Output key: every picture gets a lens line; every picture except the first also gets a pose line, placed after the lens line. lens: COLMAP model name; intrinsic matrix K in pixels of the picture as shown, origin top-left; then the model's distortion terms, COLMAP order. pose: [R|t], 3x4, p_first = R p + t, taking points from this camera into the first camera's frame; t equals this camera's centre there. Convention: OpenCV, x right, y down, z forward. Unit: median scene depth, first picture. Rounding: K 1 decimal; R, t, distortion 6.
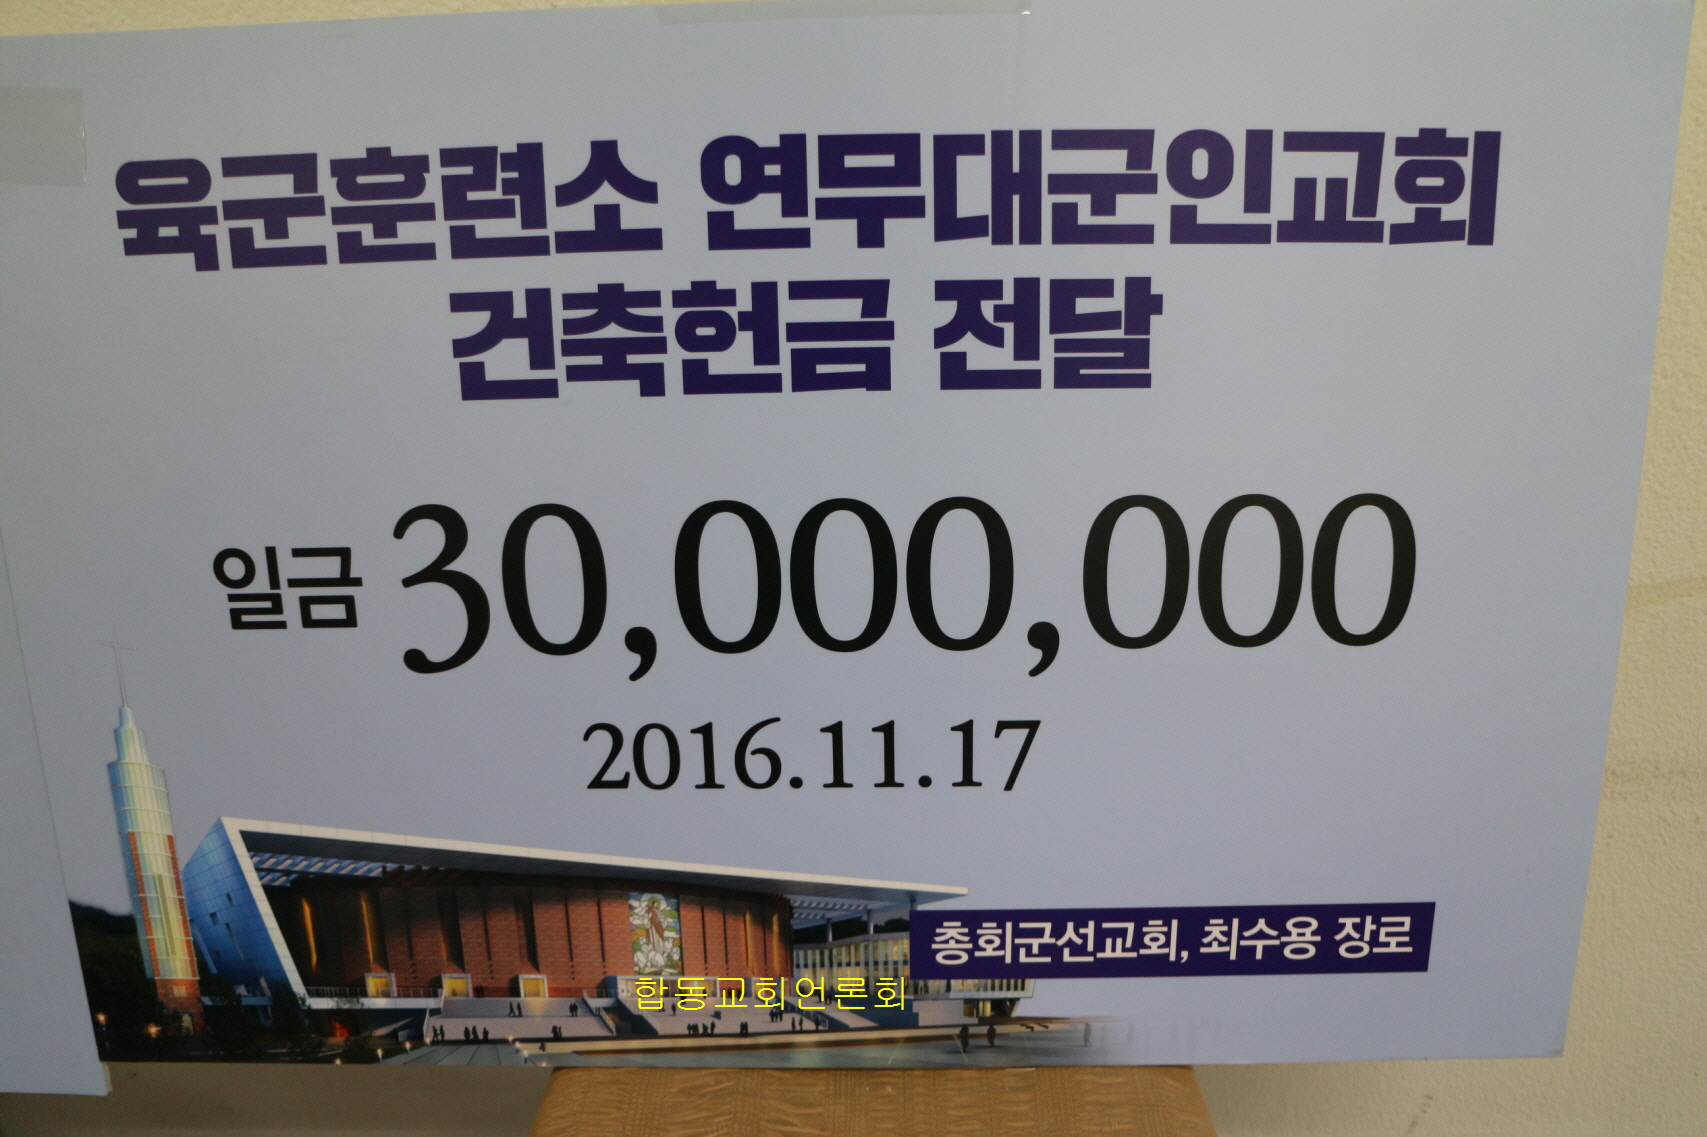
lens RADIAL K [[1317.9, 0, 863.4], [0, 1317.9, 578.6], [0, 0, 1]] dist [-0.134084, 0.054234]
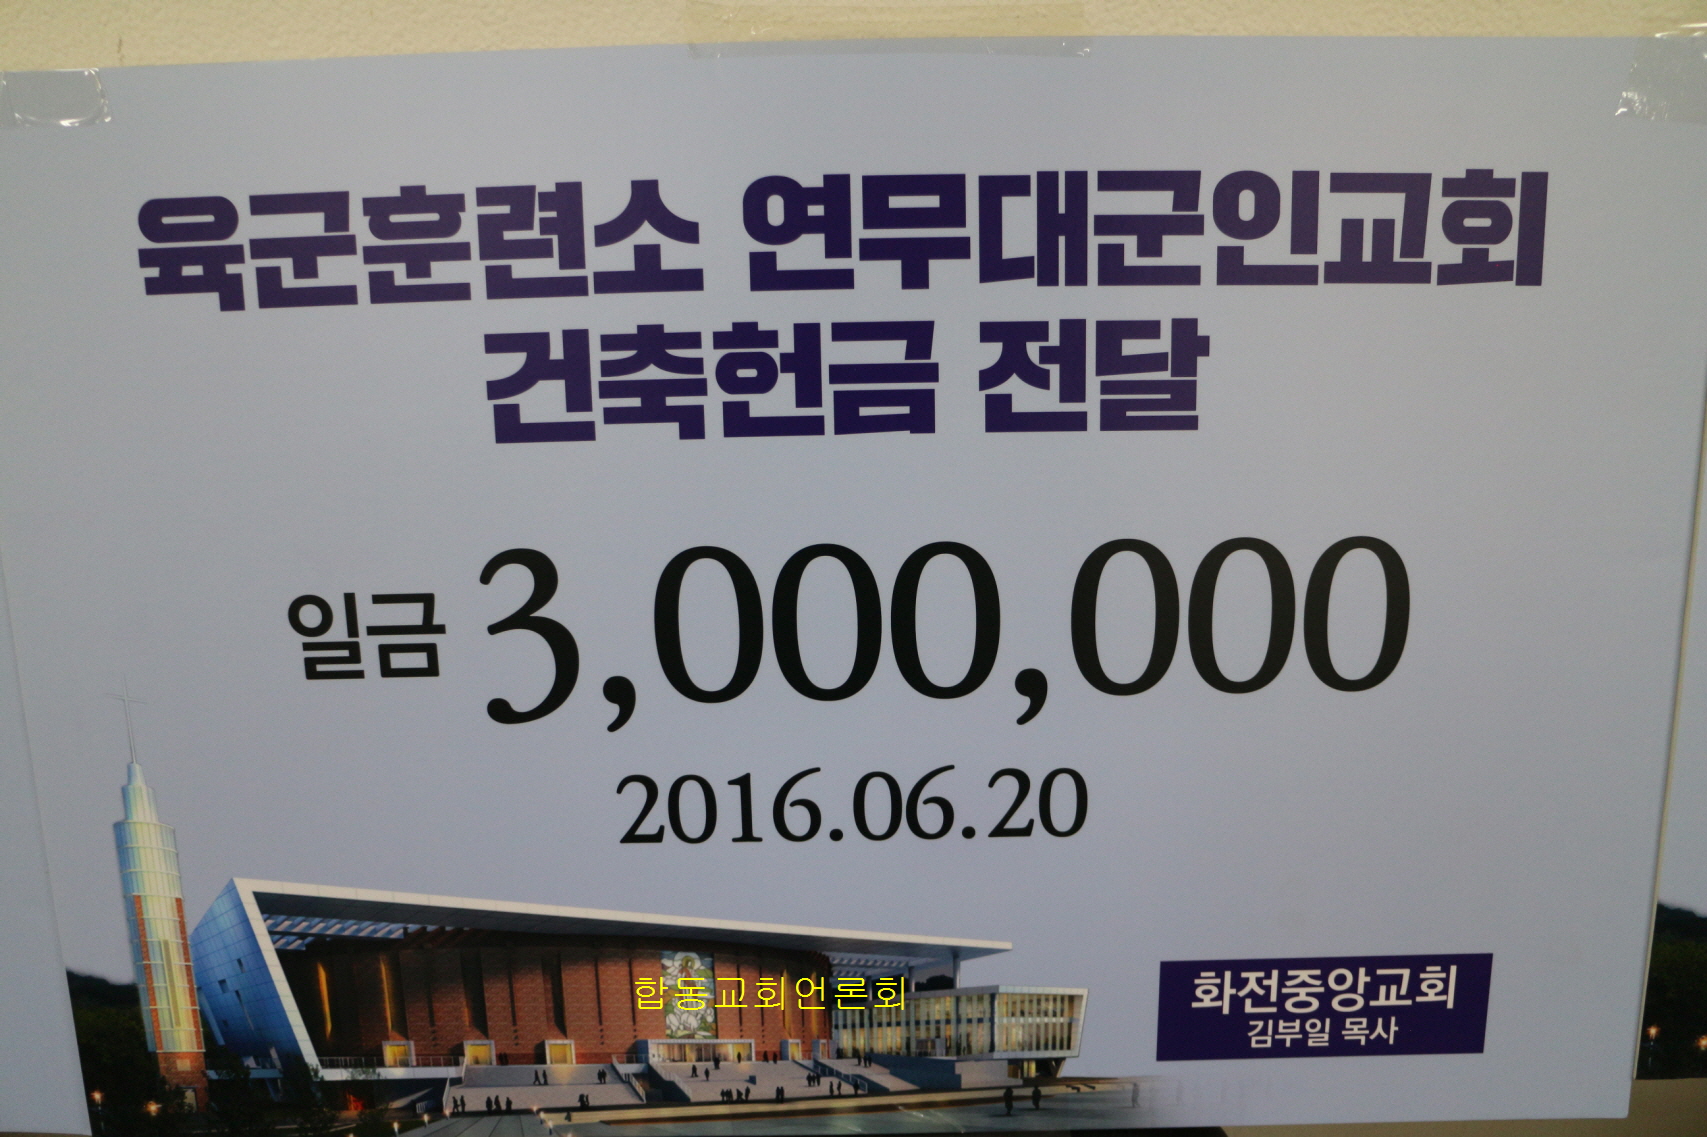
lens RADIAL K [[1649.1, 0, 872.5], [0, 1649.1, 648.3], [0, 0, 1]] dist [-0.184905, 0.183040]
pose [[0.999760, -0.005635, 0.021153, -0.053336], [0.005446, 0.999945, 0.008948, 0.007075], [-0.021203, -0.008831, 0.999736, -0.232283]]
